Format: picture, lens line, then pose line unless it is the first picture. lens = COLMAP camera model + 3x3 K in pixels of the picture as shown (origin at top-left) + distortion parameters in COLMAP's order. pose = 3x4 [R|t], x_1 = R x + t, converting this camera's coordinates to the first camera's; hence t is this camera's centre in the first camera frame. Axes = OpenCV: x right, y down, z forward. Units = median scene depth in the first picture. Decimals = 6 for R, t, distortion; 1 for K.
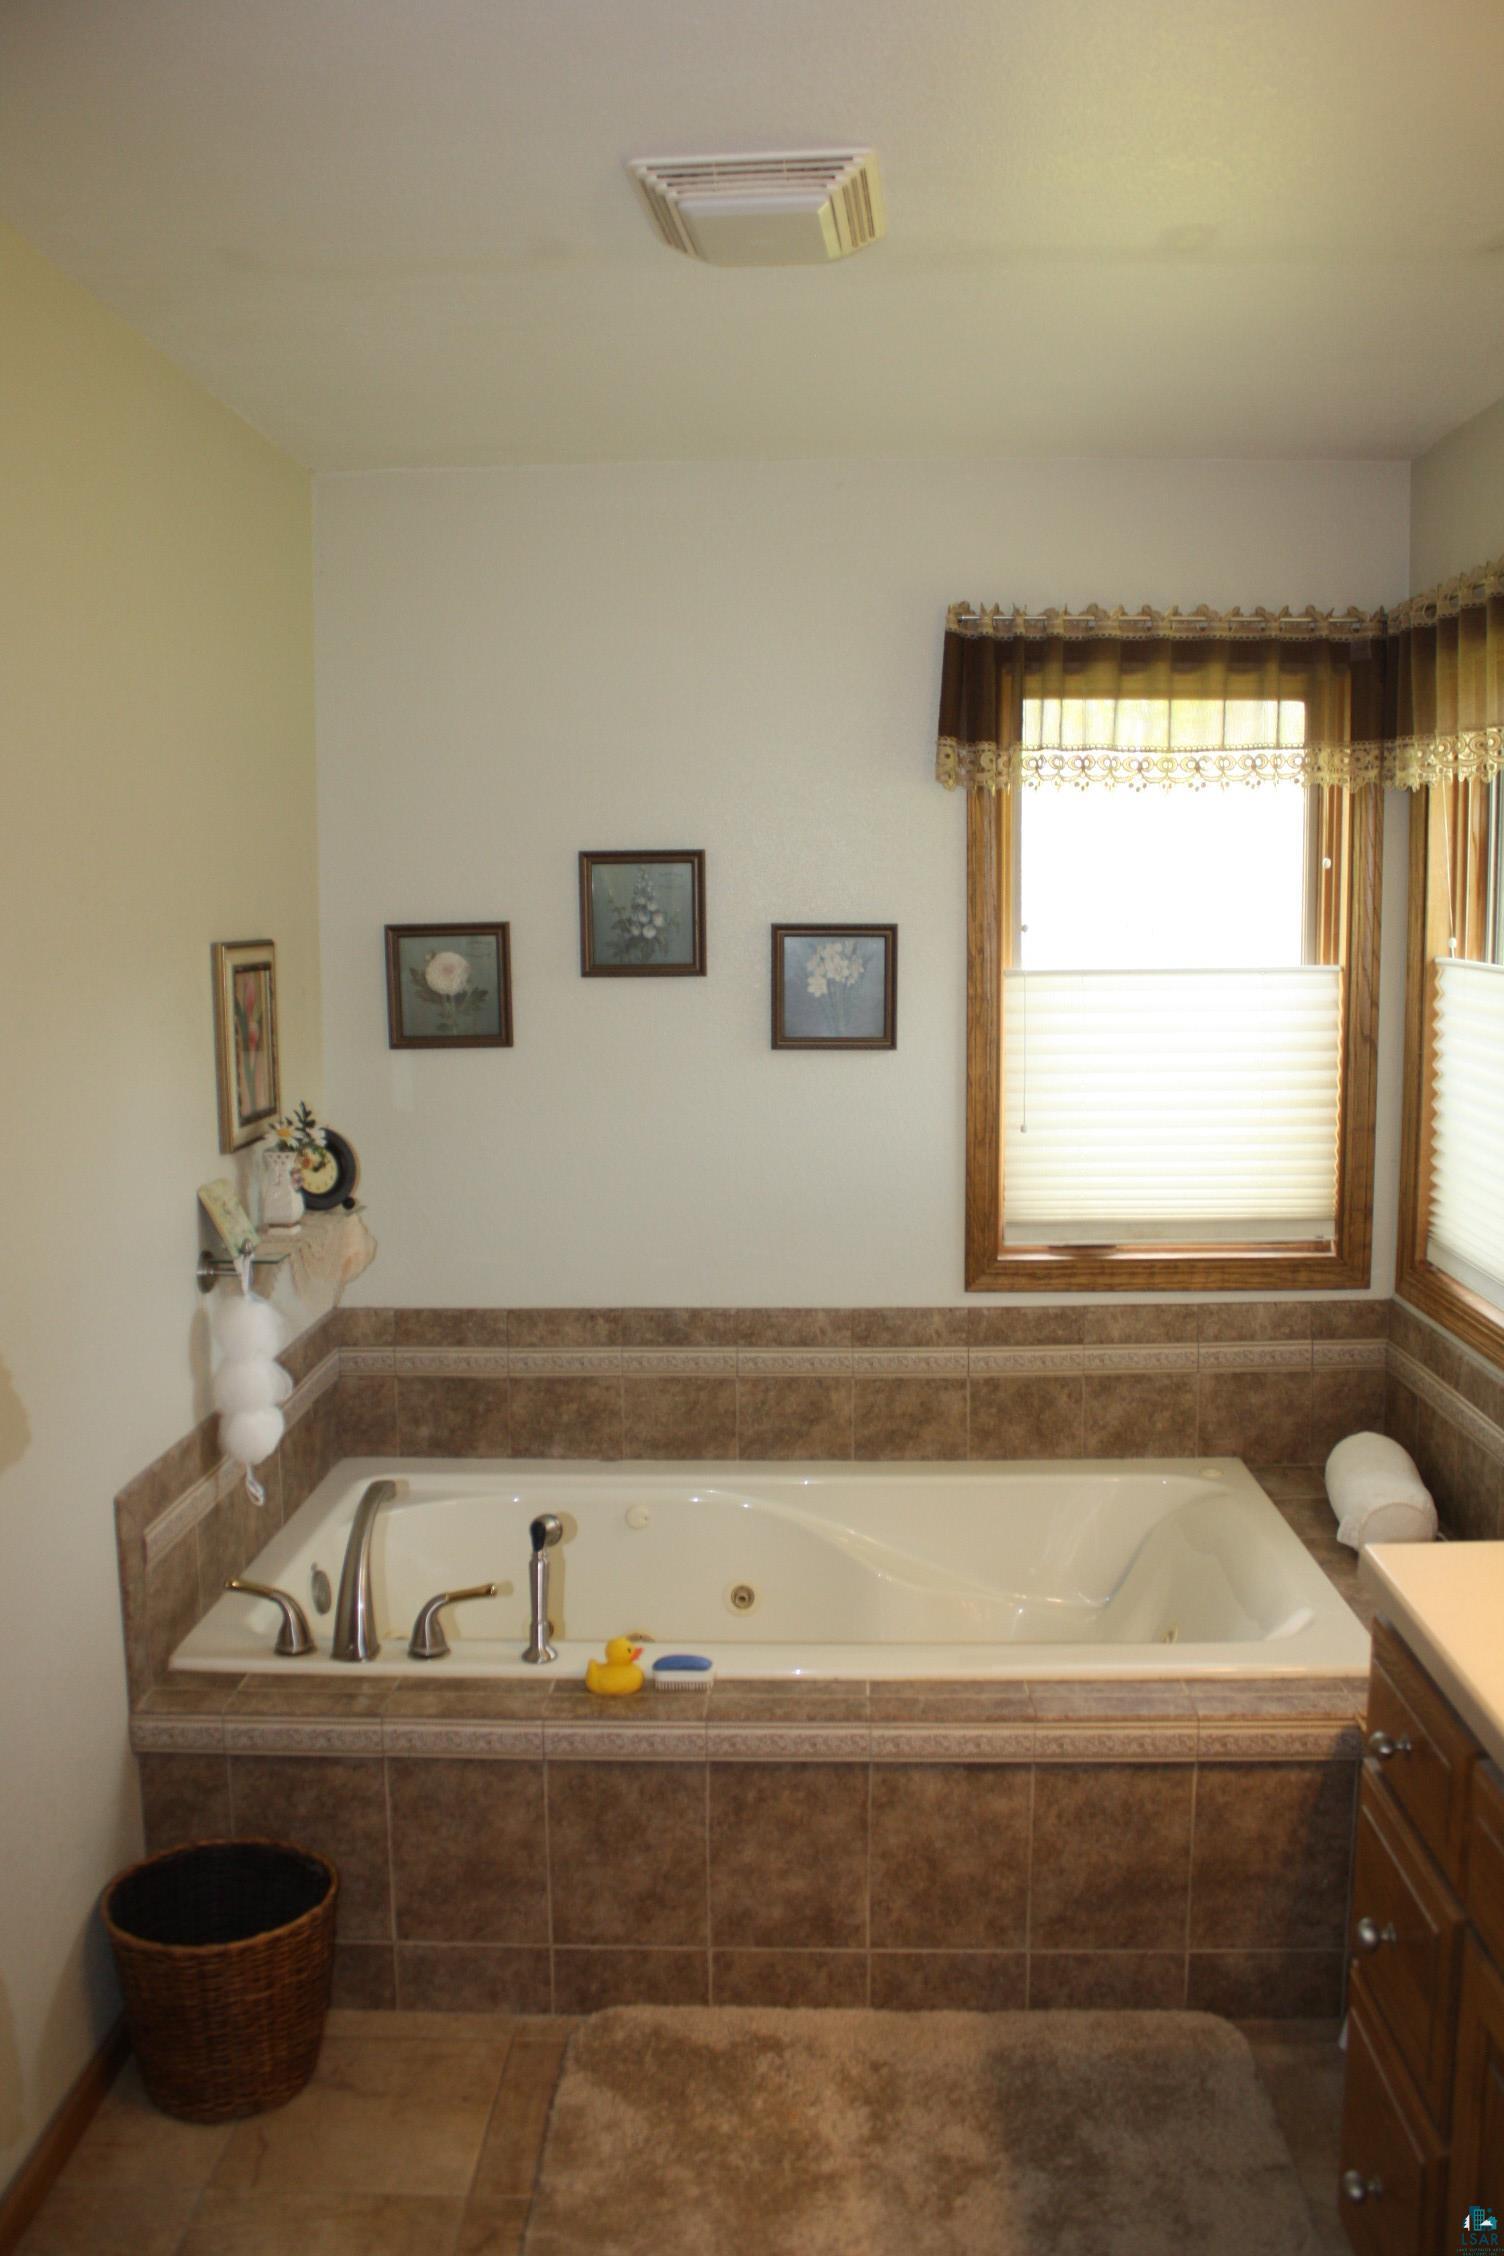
lens RADIAL K [[1892.1, 0, 765.6], [0, 1892.1, 1114.7], [0, 0, 1]] dist [-0.172639, 0.158804]
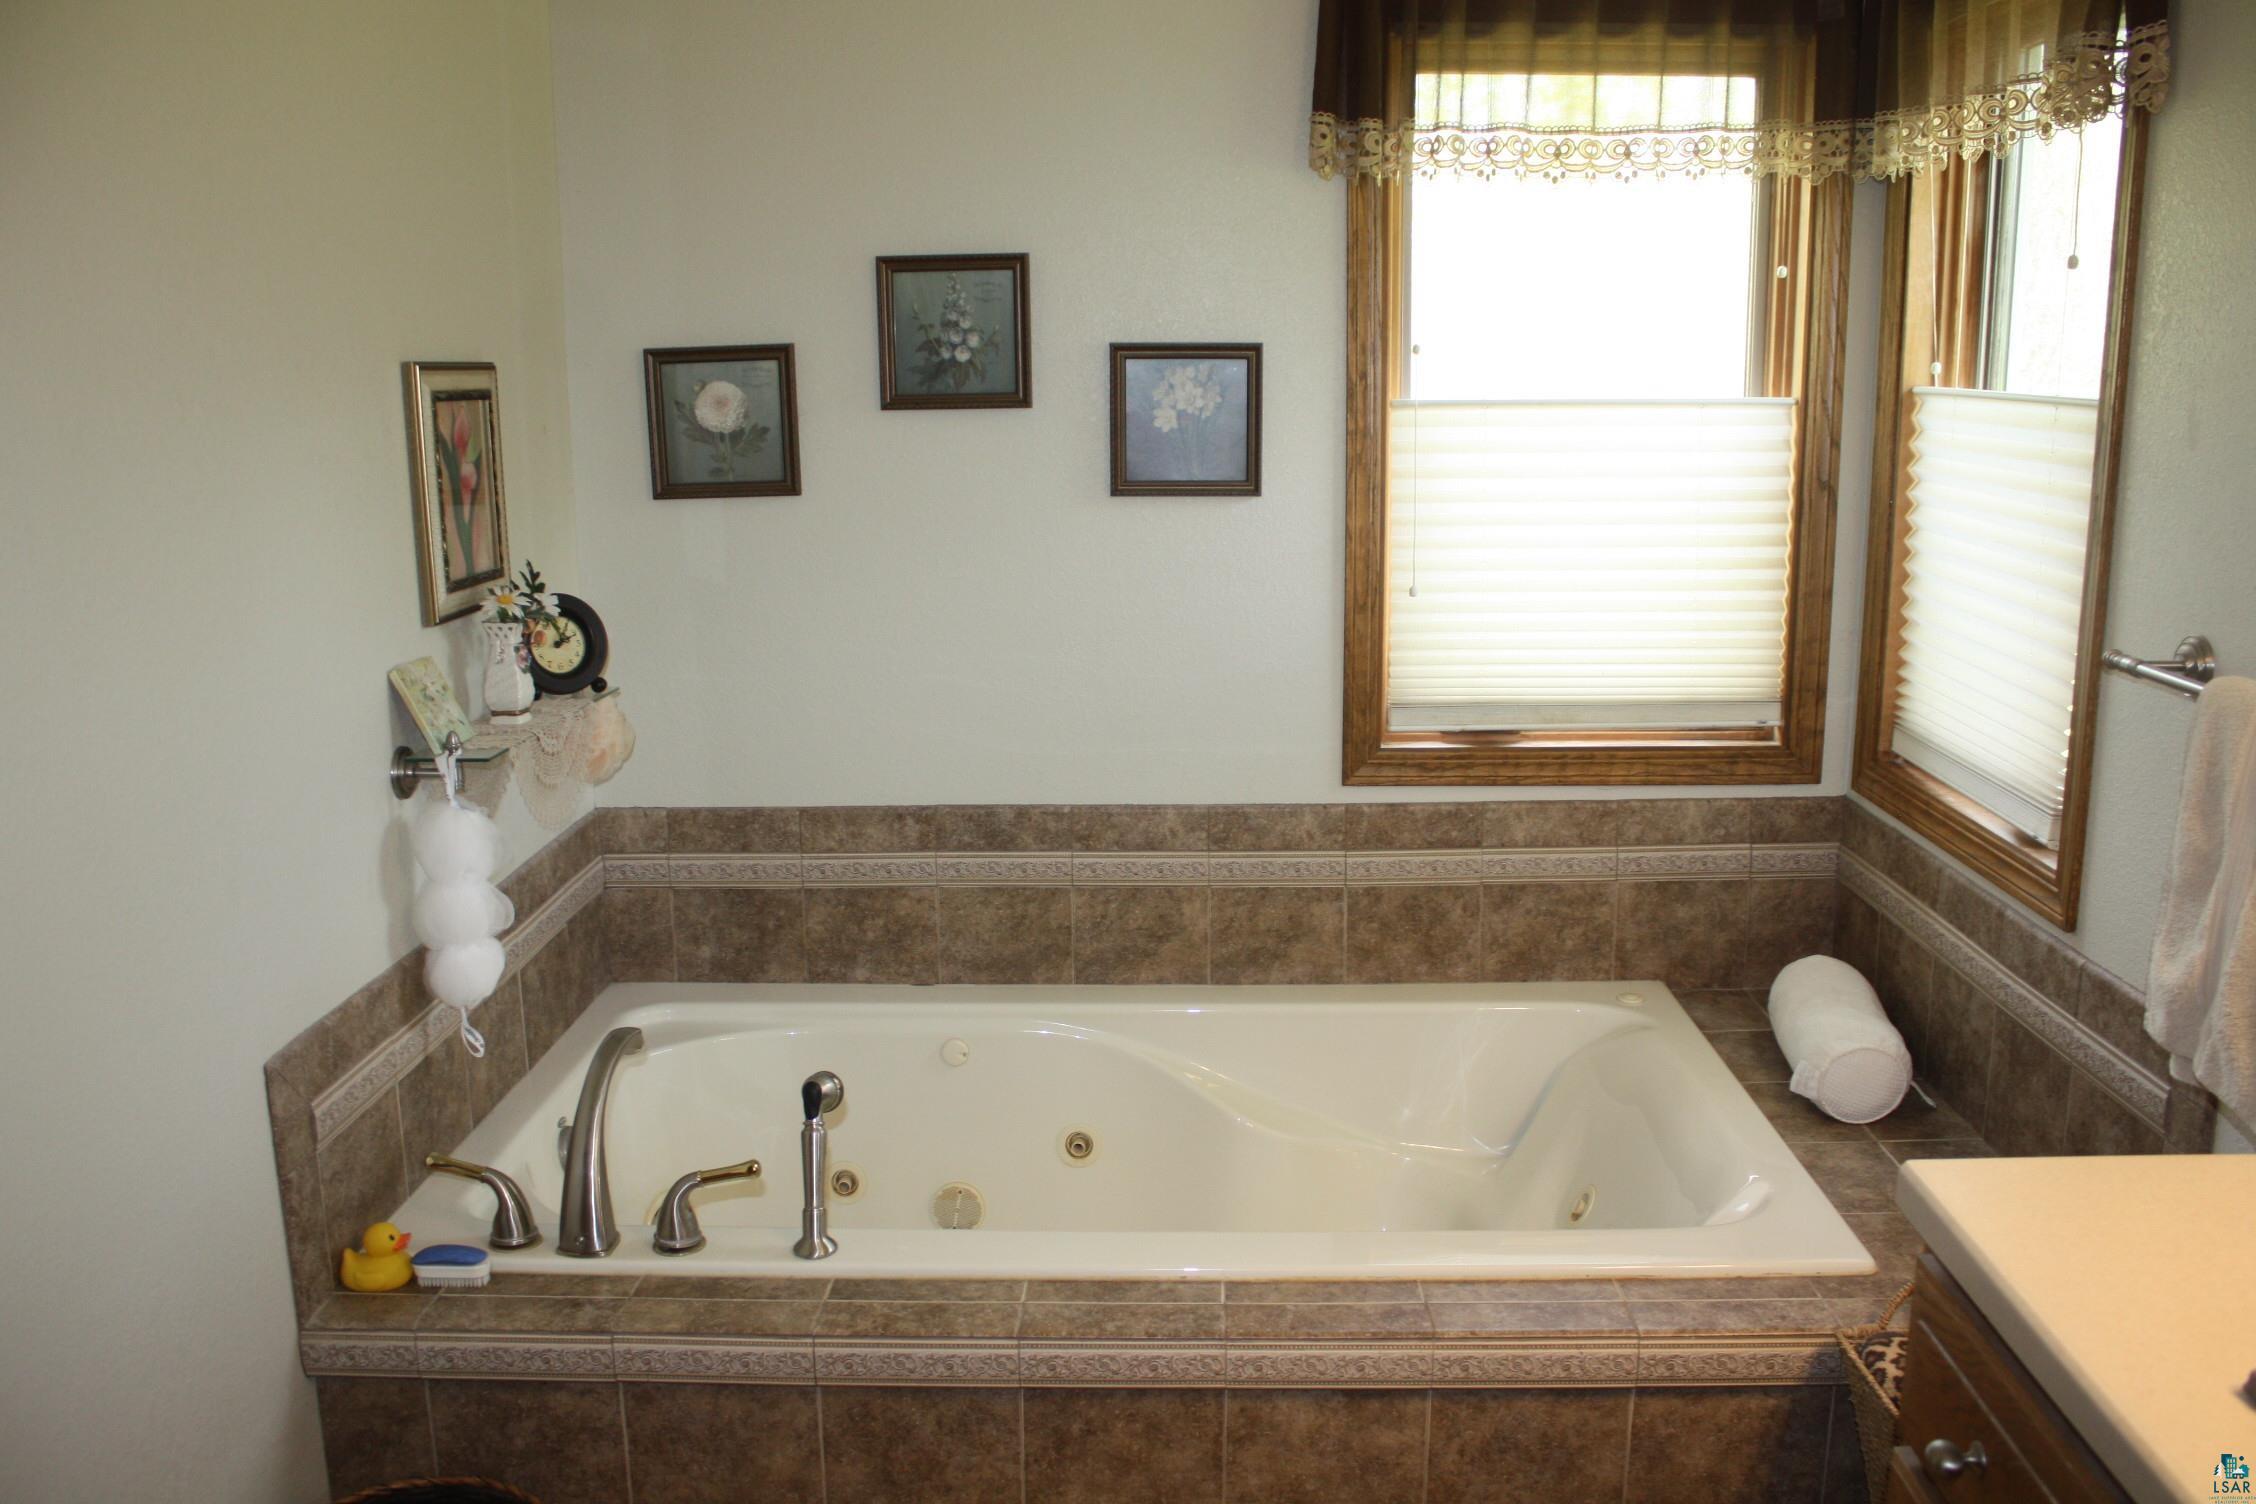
lens RADIAL K [[1892.1, 0, 1135.0], [0, 1892.1, 769.1], [0, 0, 1]] dist [-0.172639, 0.158804]
pose [[0.999994, -0.002888, 0.001714, 0.012460], [0.002712, 0.995490, 0.094826, 0.006464], [-0.001980, -0.094820, 0.995492, 0.168192]]
